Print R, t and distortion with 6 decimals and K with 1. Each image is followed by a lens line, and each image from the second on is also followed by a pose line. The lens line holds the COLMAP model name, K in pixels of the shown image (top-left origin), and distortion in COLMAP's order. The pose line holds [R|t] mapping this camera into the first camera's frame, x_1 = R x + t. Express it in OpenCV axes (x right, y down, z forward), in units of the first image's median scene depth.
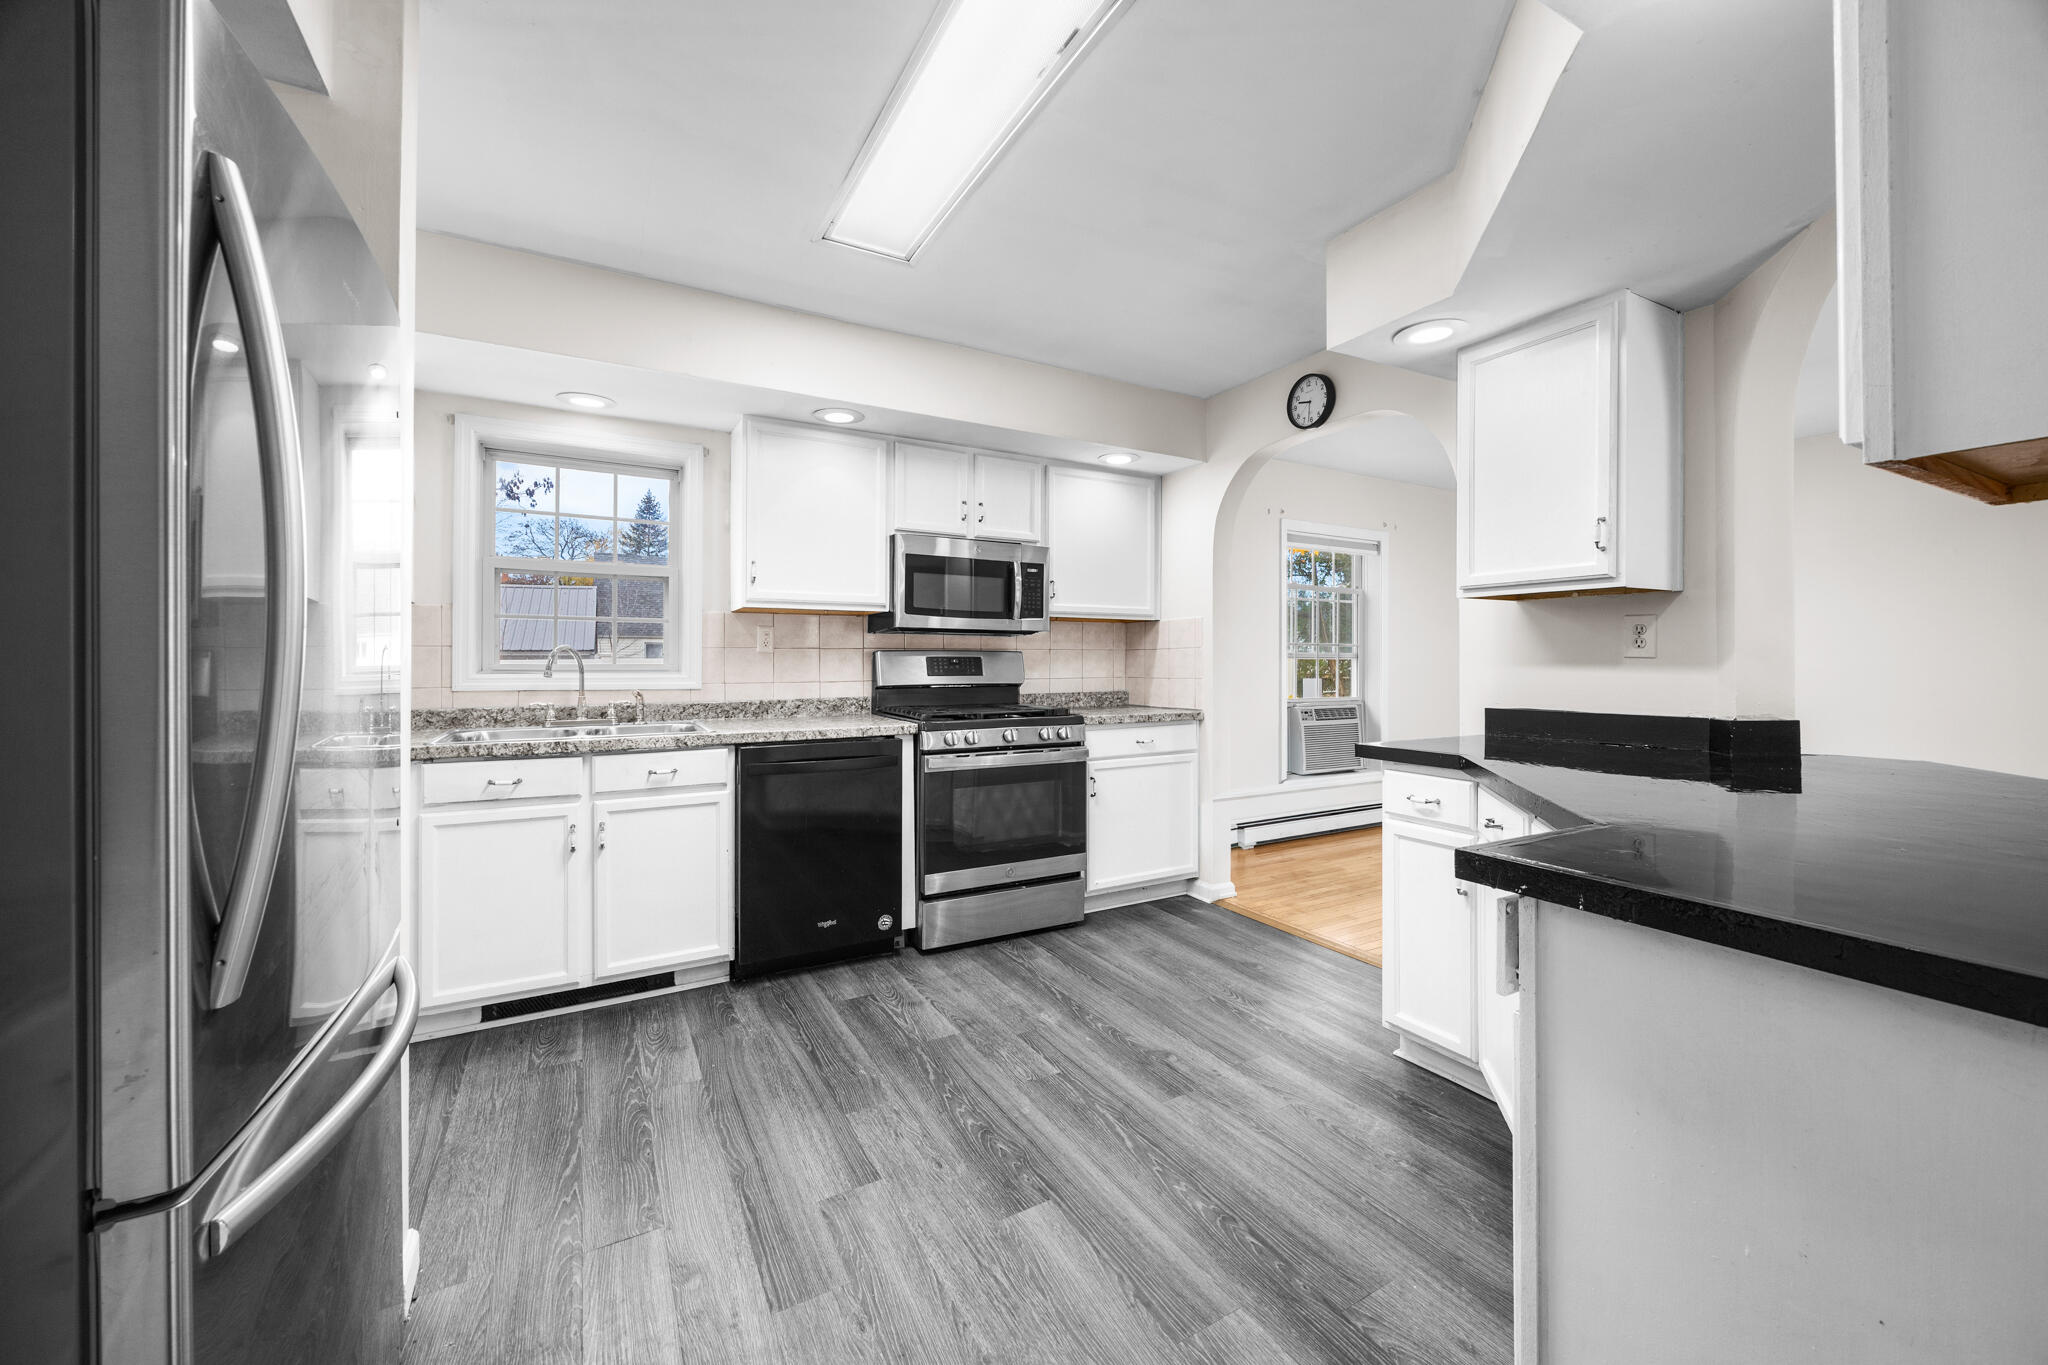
lens RADIAL K [[796.1, 0, 1036.9], [0, 796.1, 657.1], [0, 0, 1]] dist [0.002608, -0.001983]
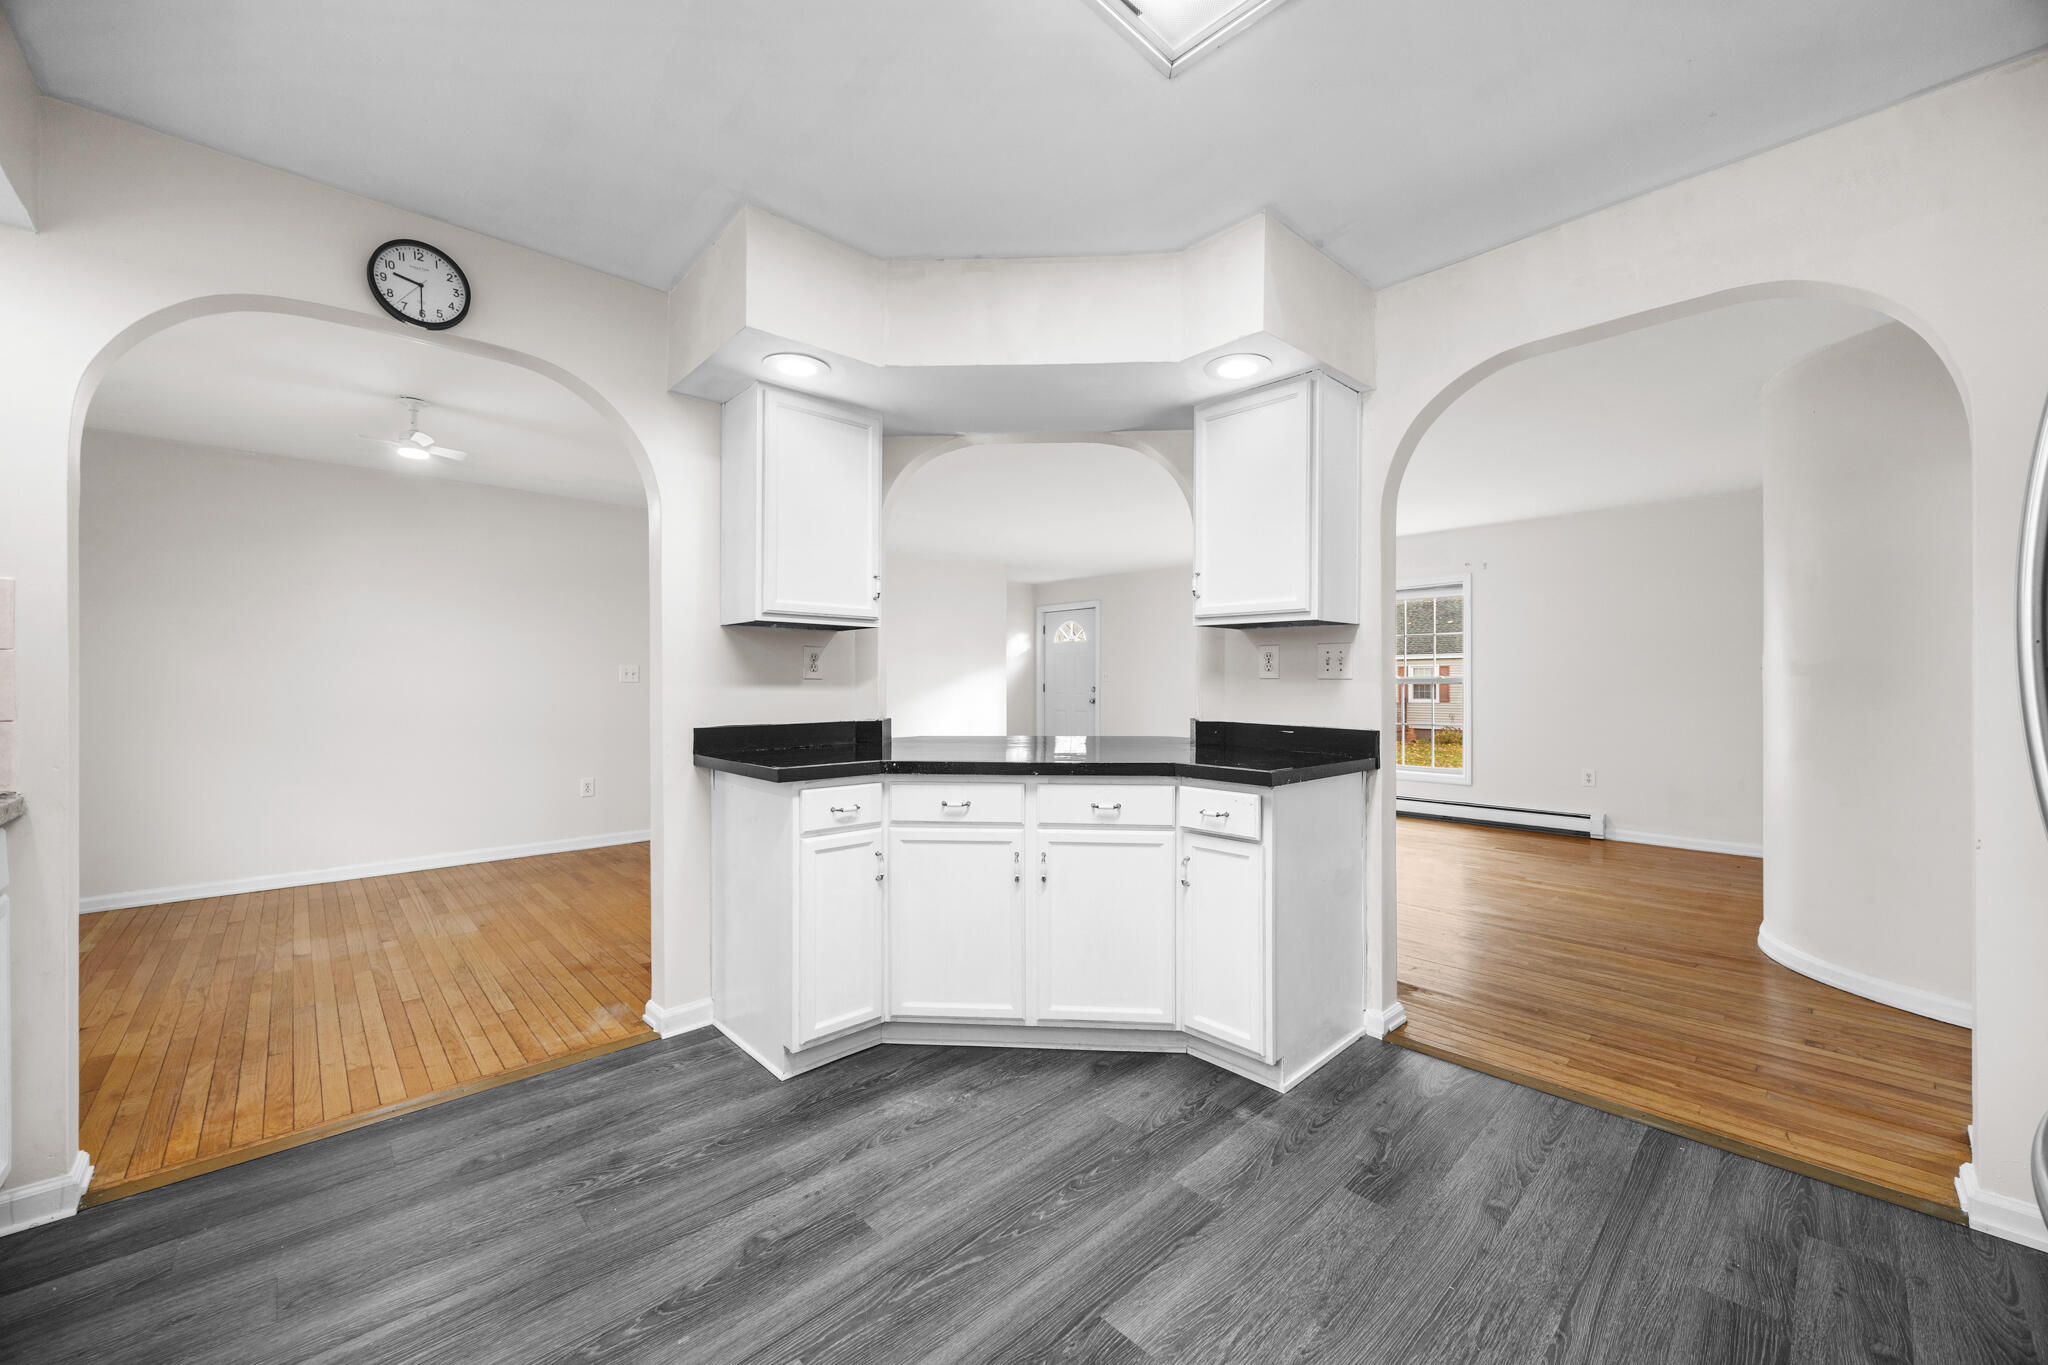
lens RADIAL K [[796.1, 0, 1037.0], [0, 796.1, 680.1], [0, 0, 1]] dist [0.002608, -0.001983]
pose [[-0.241013, 0.003356, 0.970516, -0.446553], [-0.000303, 0.999994, -0.003533, 0.006298], [-0.970522, -0.001145, -0.241011, 0.718717]]
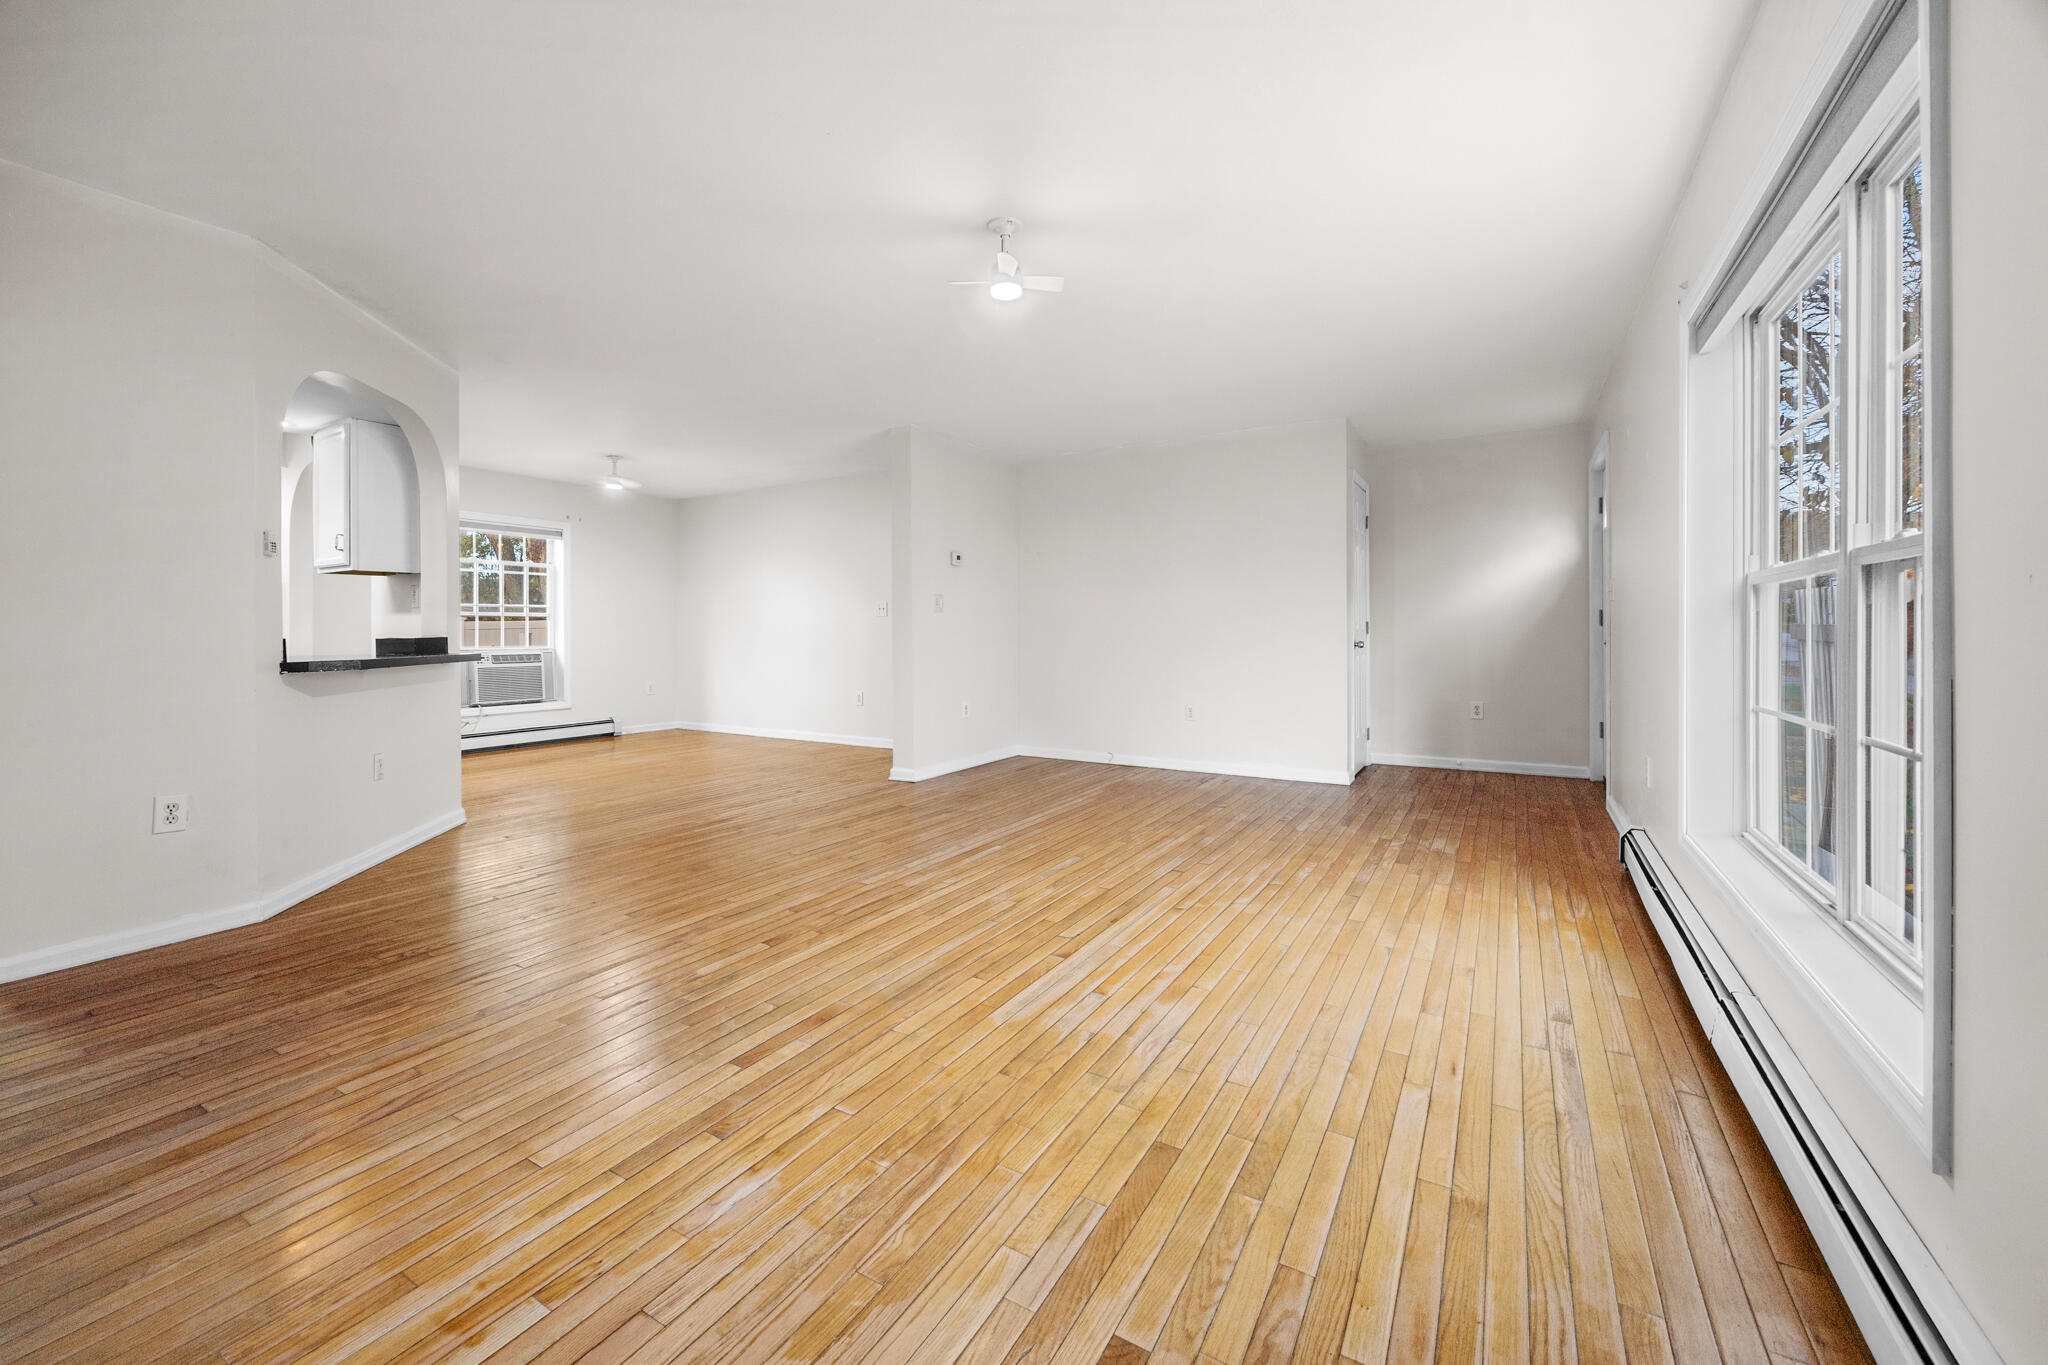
lens RADIAL K [[796.1, 0, 1022.6], [0, 796.1, 631.4], [0, 0, 1]] dist [0.002608, -0.001983]
pose [[0.872676, -0.005713, 0.488266, 0.819069], [0.003966, 0.999982, 0.004612, 0.041350], [-0.488283, -0.002088, 0.872683, -1.006175]]
